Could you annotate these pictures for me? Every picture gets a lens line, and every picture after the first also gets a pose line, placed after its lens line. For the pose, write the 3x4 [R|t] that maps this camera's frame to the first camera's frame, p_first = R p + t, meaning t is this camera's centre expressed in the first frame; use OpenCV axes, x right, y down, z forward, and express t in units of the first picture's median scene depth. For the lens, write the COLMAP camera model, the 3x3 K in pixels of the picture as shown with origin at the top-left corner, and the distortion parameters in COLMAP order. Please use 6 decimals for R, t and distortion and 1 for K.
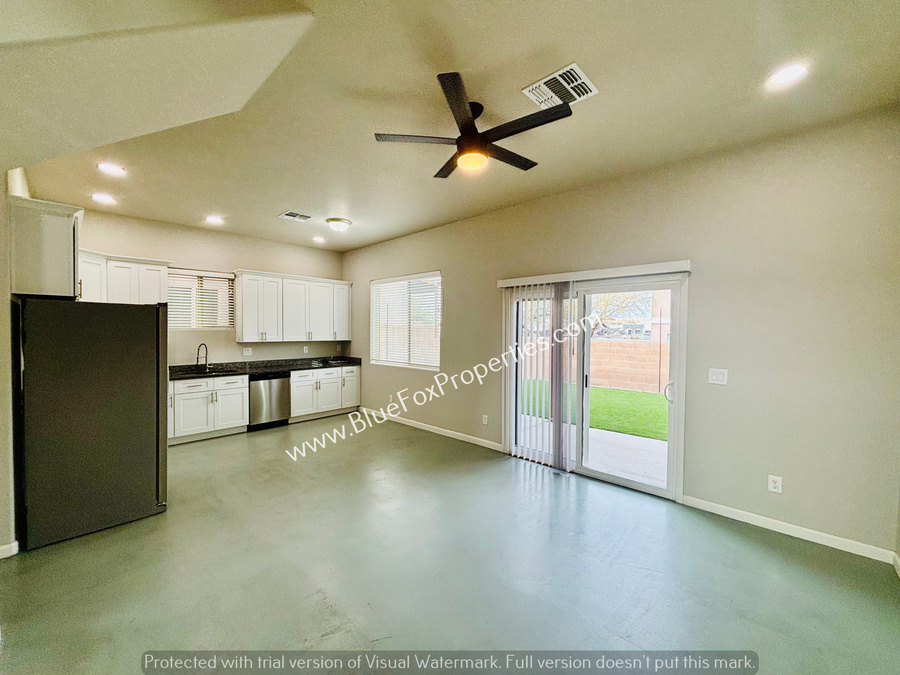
lens RADIAL K [[362.4, 0, 452.9], [0, 362.4, 335.6], [0, 0, 1]] dist [-0.001502, 0.000322]
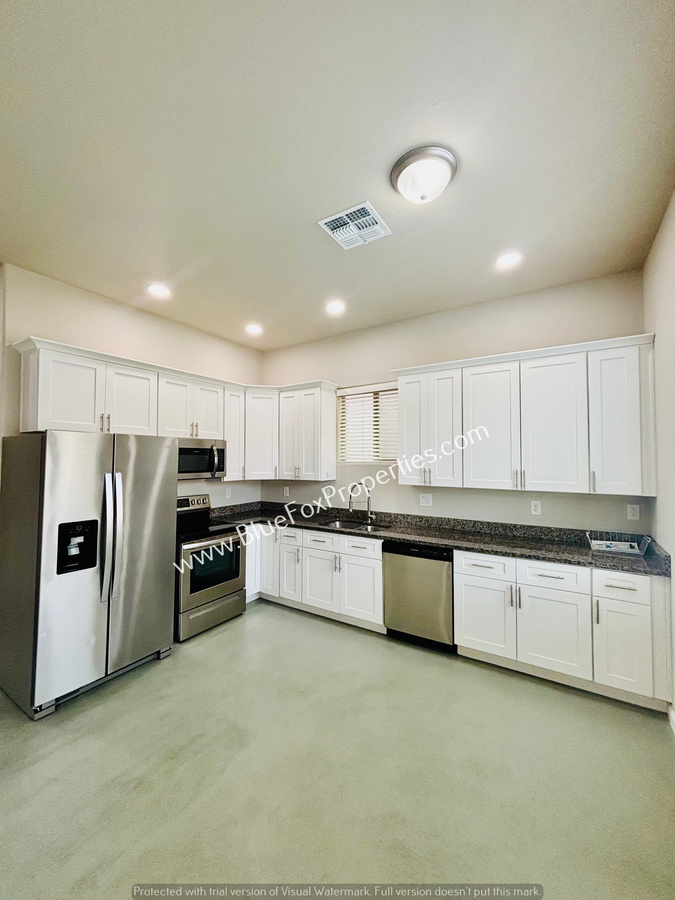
lens RADIAL K [[362.4, 0, 334.9], [0, 362.4, 447.9], [0, 0, 1]] dist [-0.001502, 0.000322]
pose [[0.168737, -0.032103, -0.985138, 0.014898], [-0.014599, 0.999278, -0.035065, -0.017100], [0.985553, 0.020299, 0.168147, 0.640826]]
